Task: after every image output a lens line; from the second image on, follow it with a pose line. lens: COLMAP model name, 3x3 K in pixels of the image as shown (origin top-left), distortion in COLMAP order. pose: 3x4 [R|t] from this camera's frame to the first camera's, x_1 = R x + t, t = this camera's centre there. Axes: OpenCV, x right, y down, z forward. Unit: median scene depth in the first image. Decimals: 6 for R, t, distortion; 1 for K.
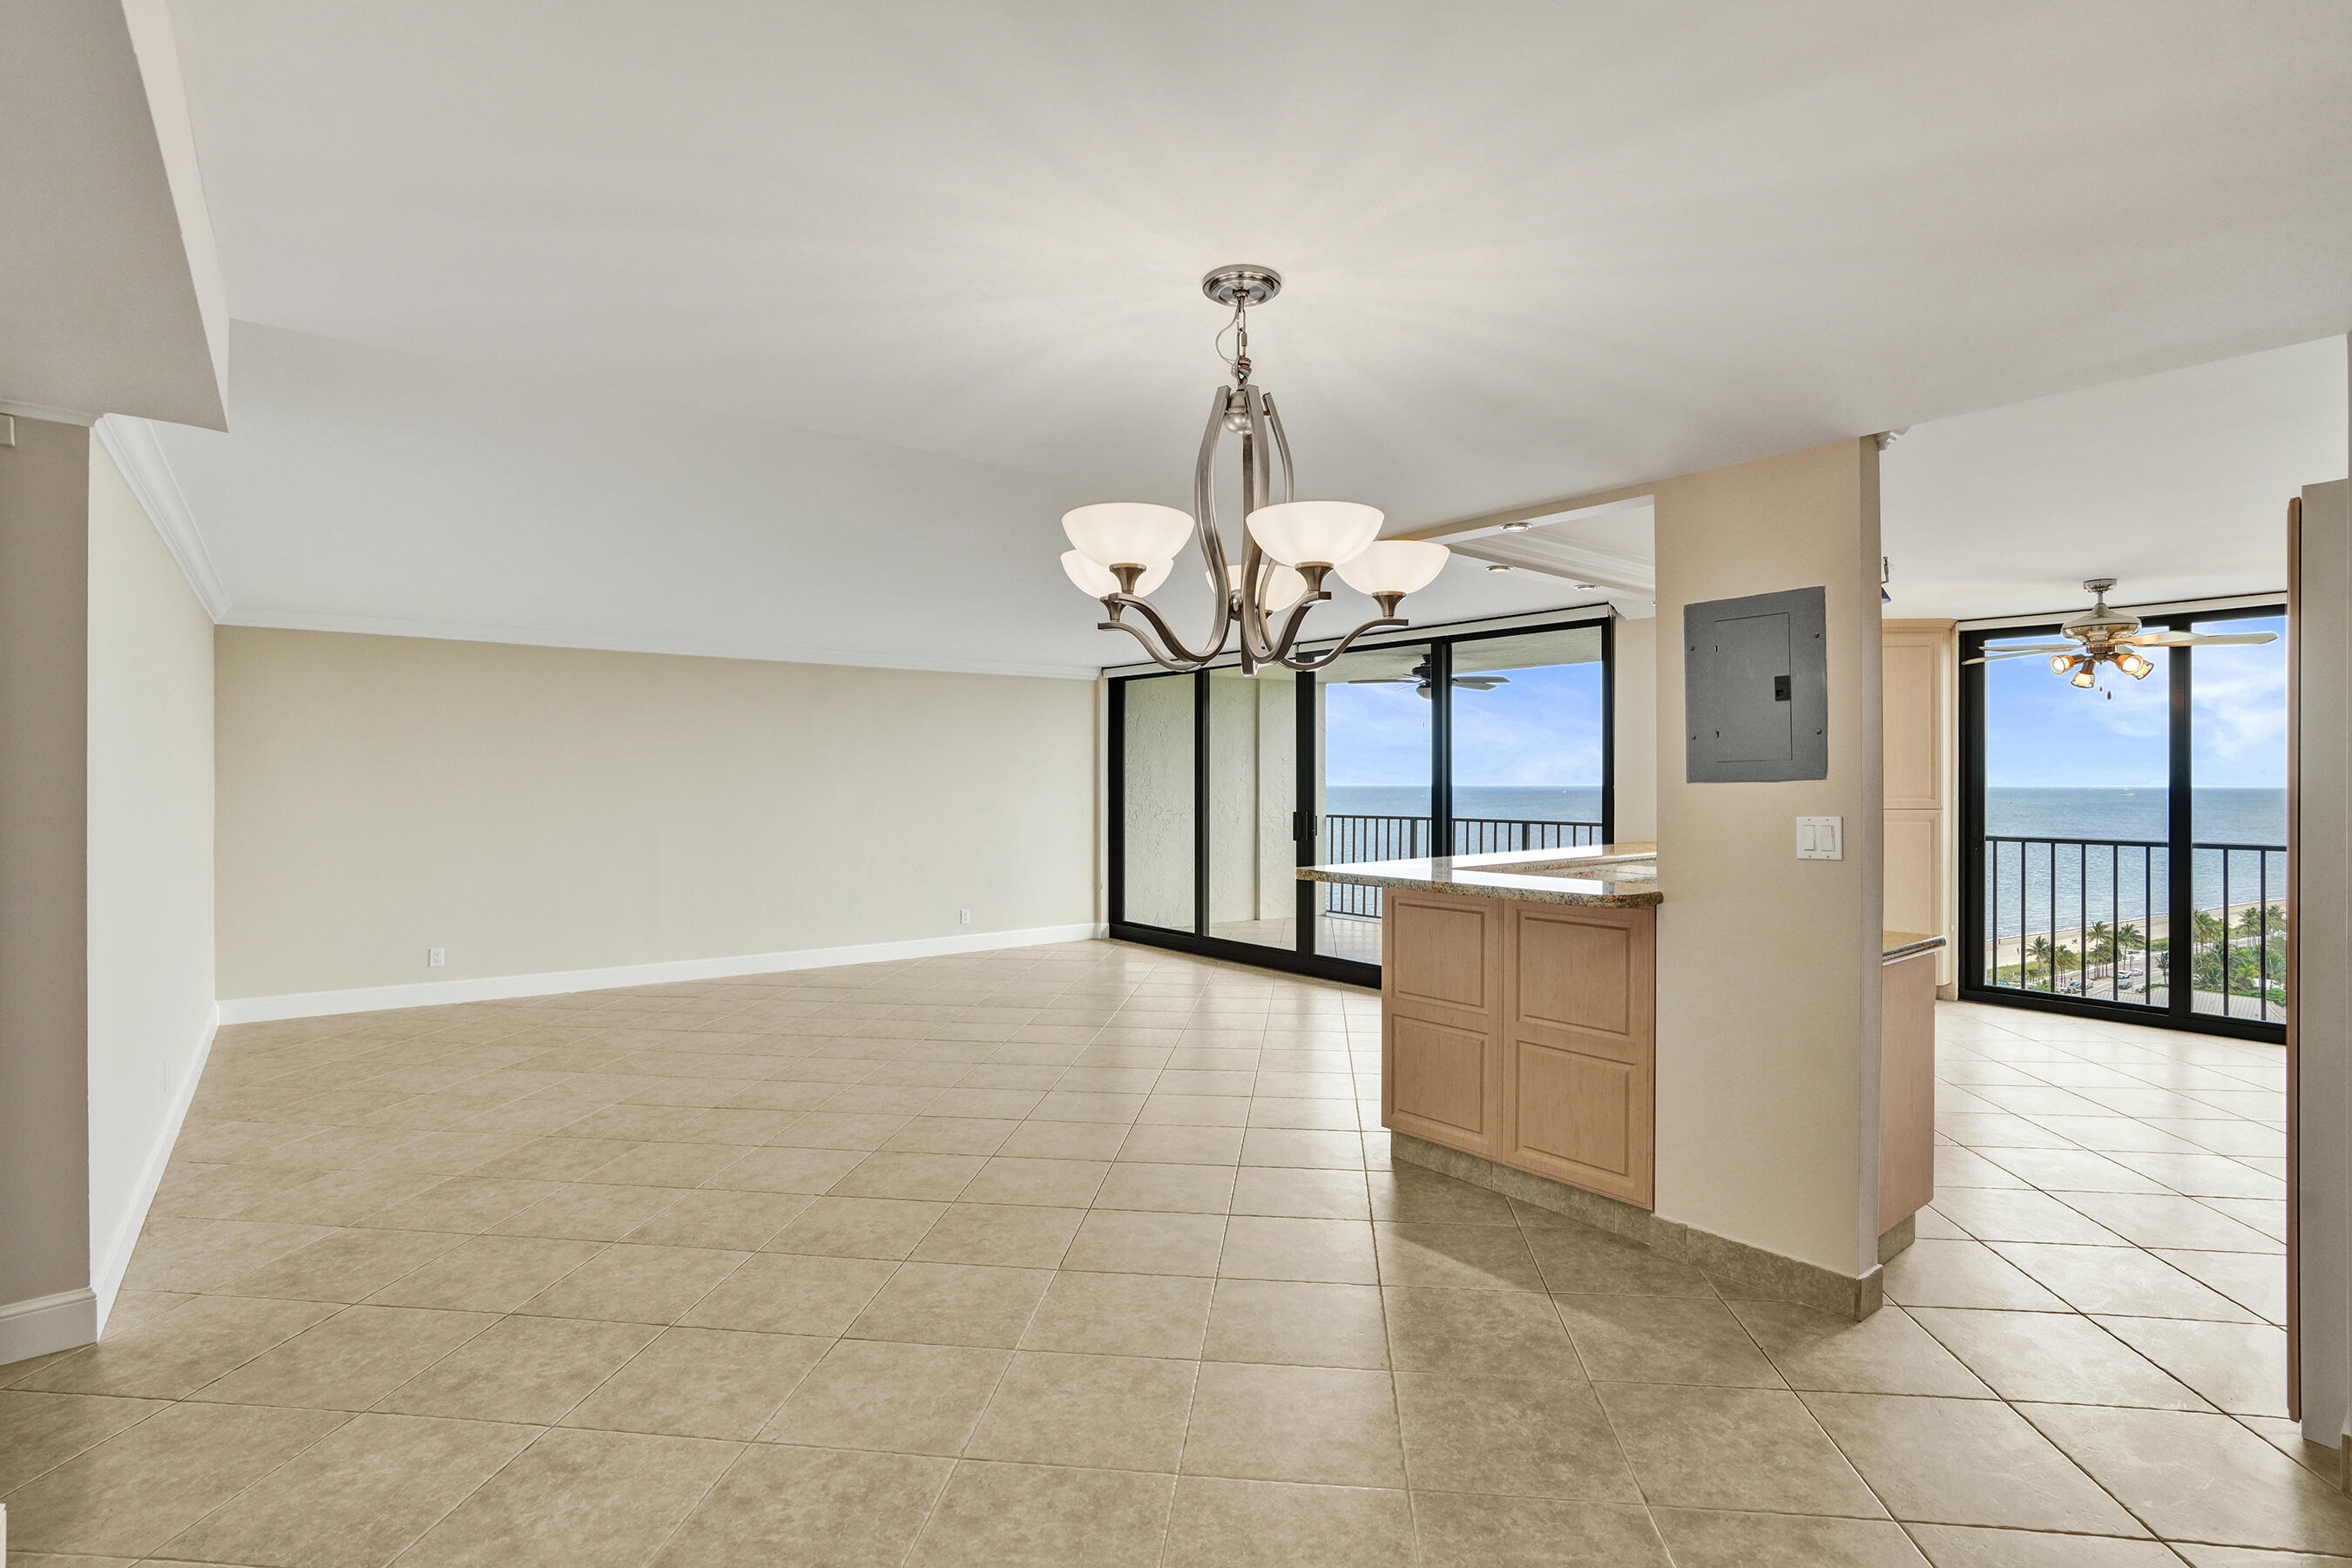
lens RADIAL K [[1103.9, 0, 1176.0], [0, 1103.9, 784.0], [0, 0, 1]] dist [-0.048630, 0.000222]
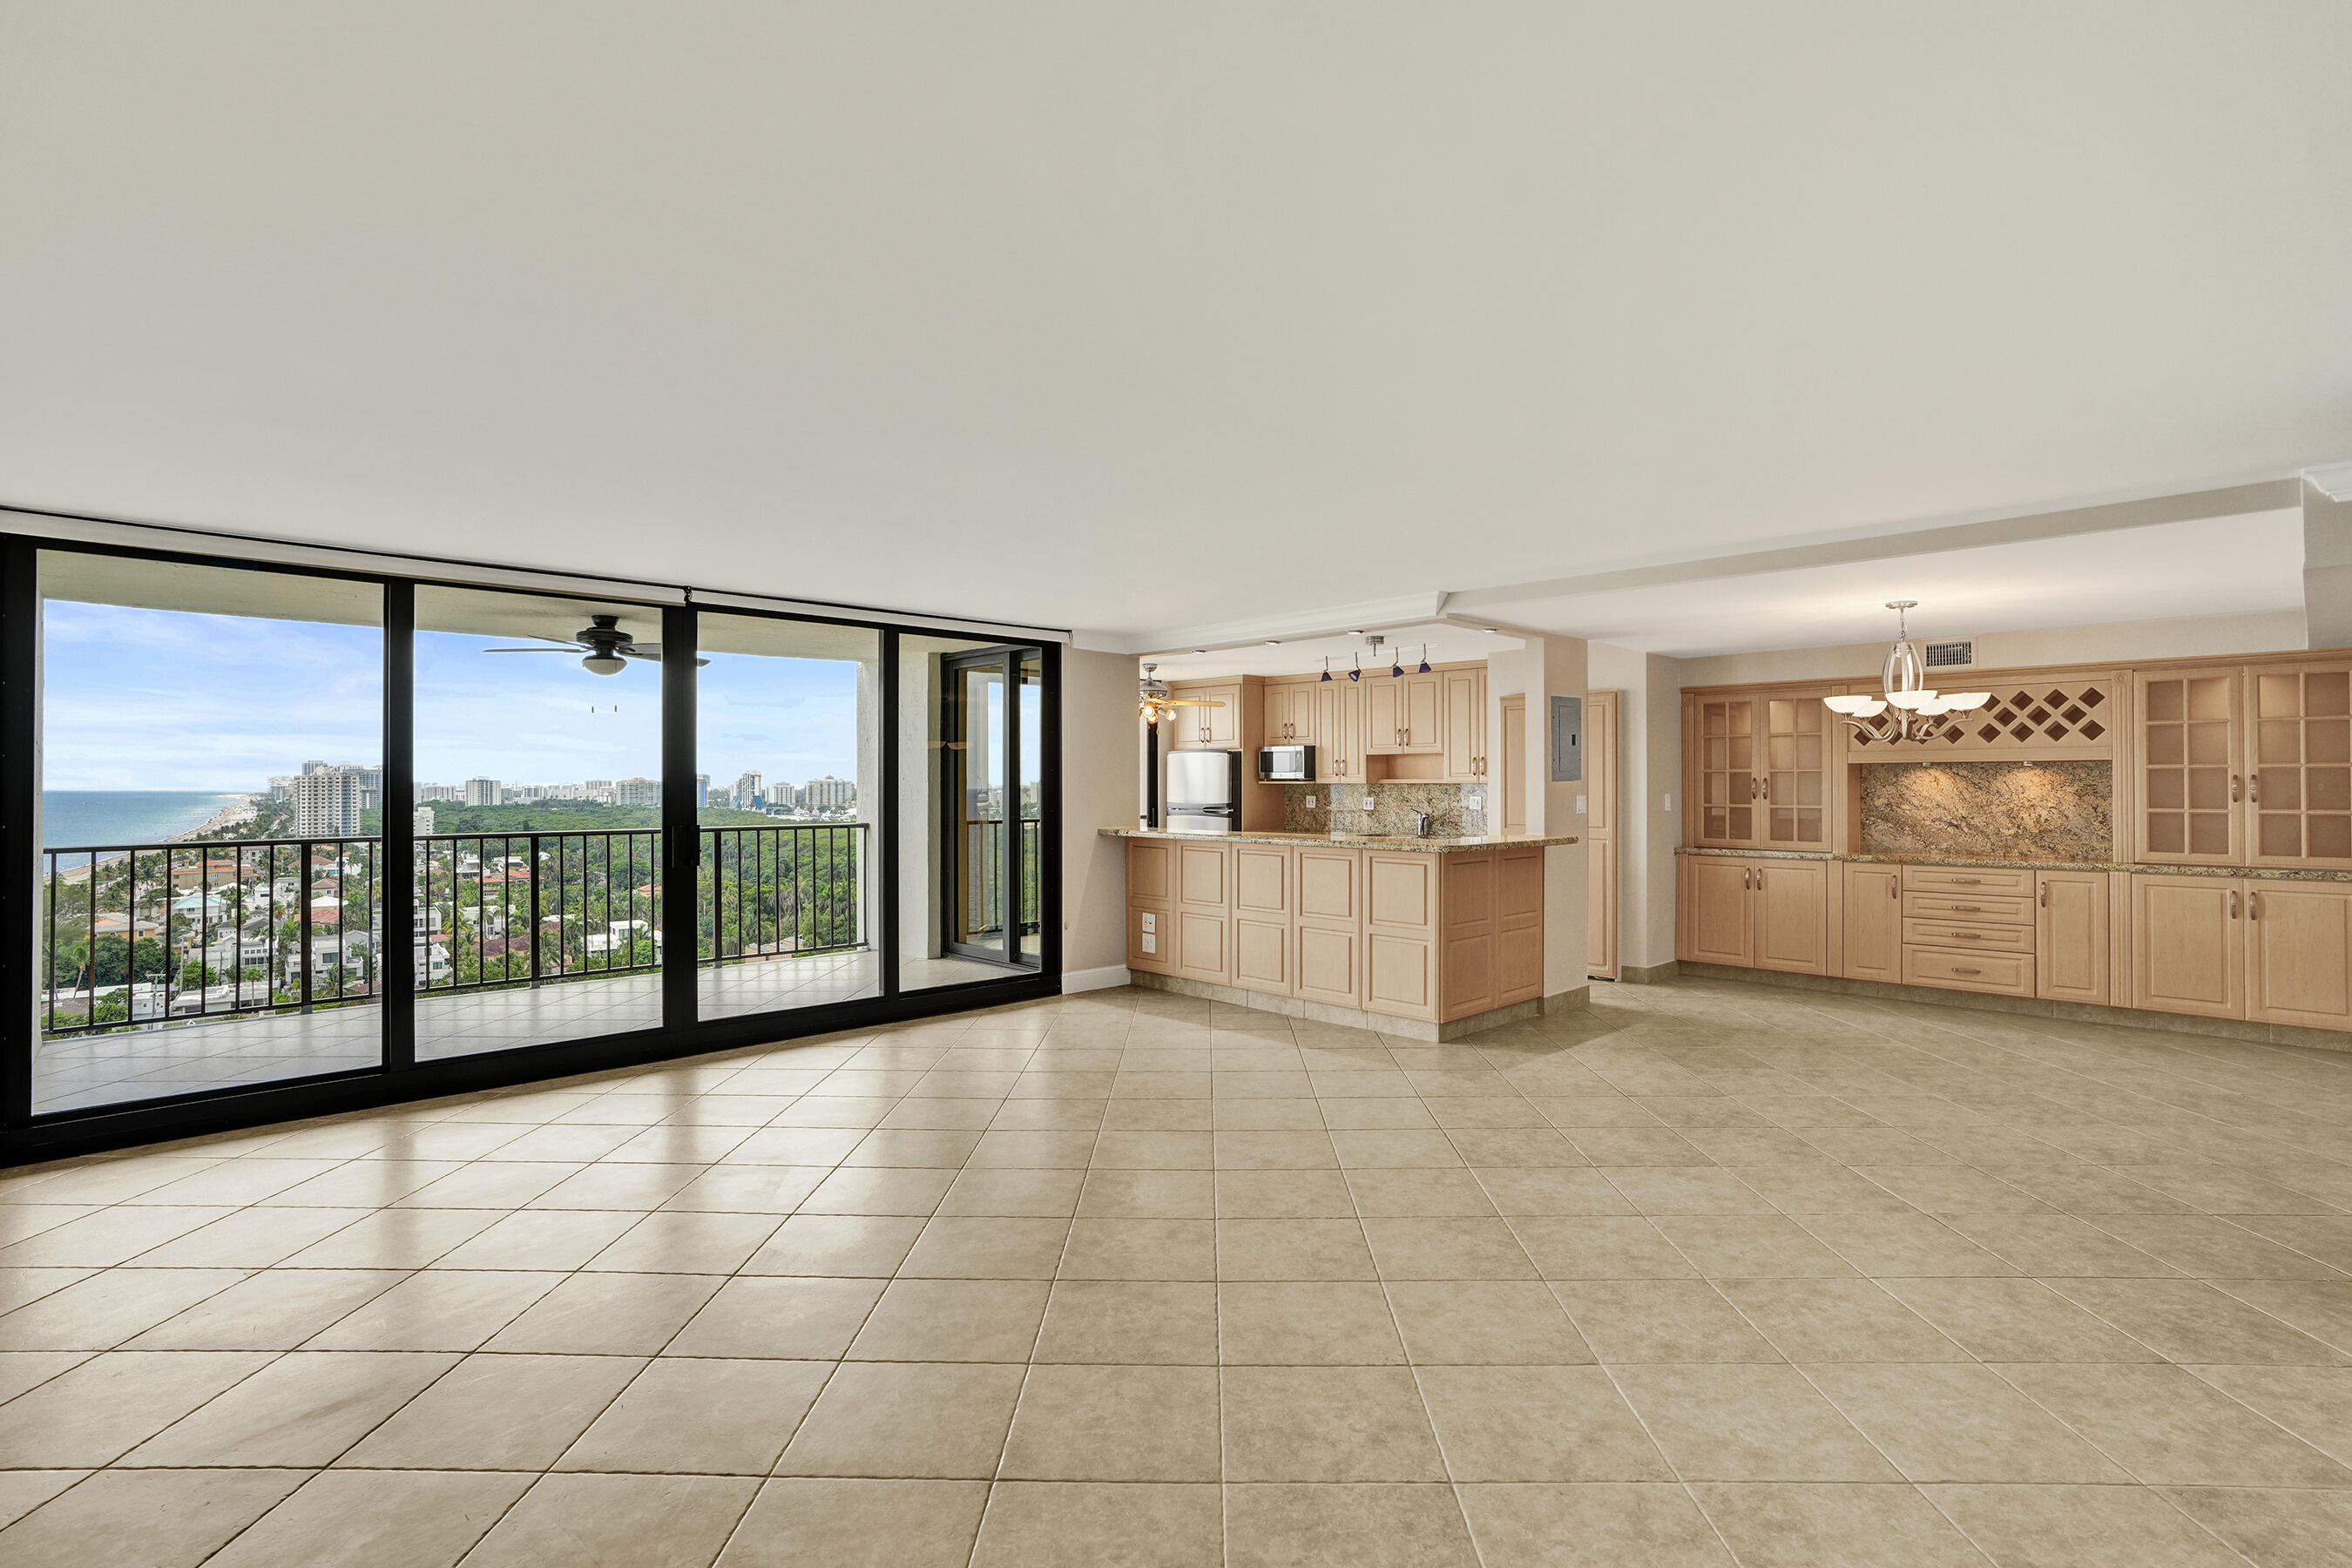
lens RADIAL K [[1124.7, 0, 1183.7], [0, 1124.7, 773.8], [0, 0, 1]] dist [-0.041804, 0.019887]
pose [[-0.084224, 0.003401, 0.996441, -1.719496], [0.005495, 0.999981, -0.002948, -0.014513], [-0.996432, 0.005228, -0.084241, 2.018978]]
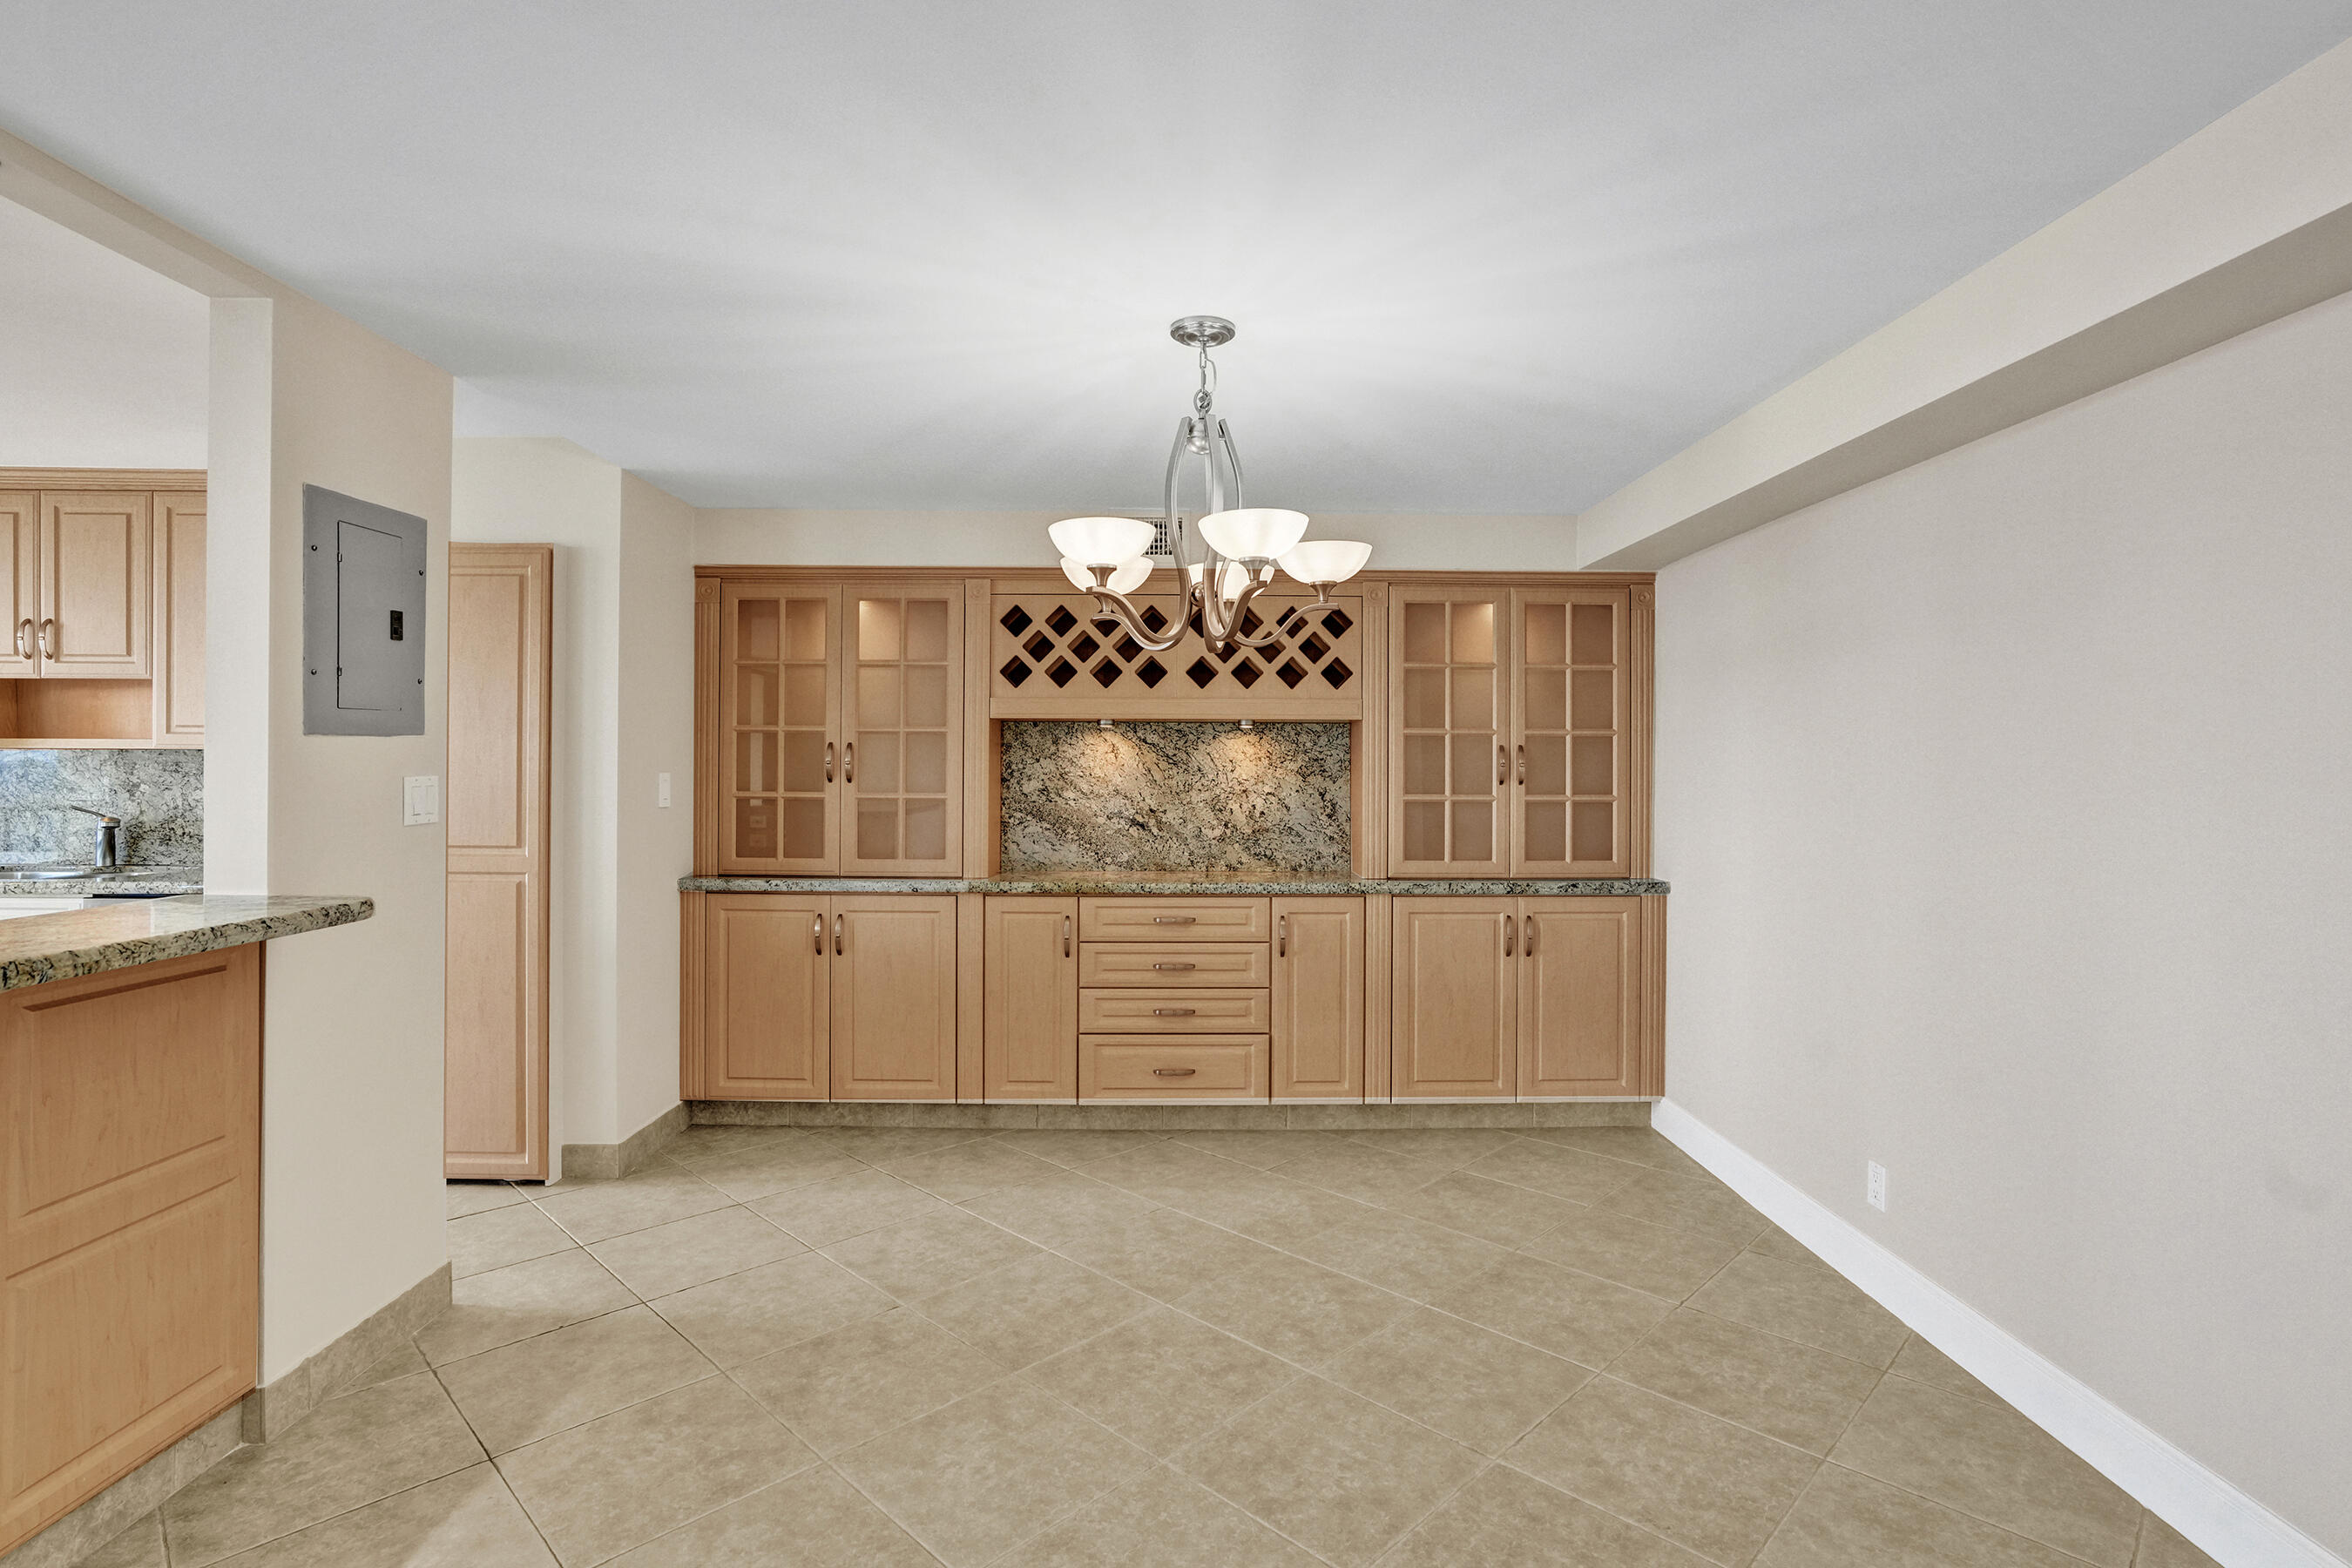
lens RADIAL K [[1124.7, 0, 1183.7], [0, 1124.7, 773.8], [0, 0, 1]] dist [-0.041804, 0.019887]
pose [[-0.785364, -0.014657, 0.618860, -0.452897], [-0.007186, 0.999868, 0.014561, 0.009980], [-0.618992, 0.006989, -0.785366, 1.296698]]
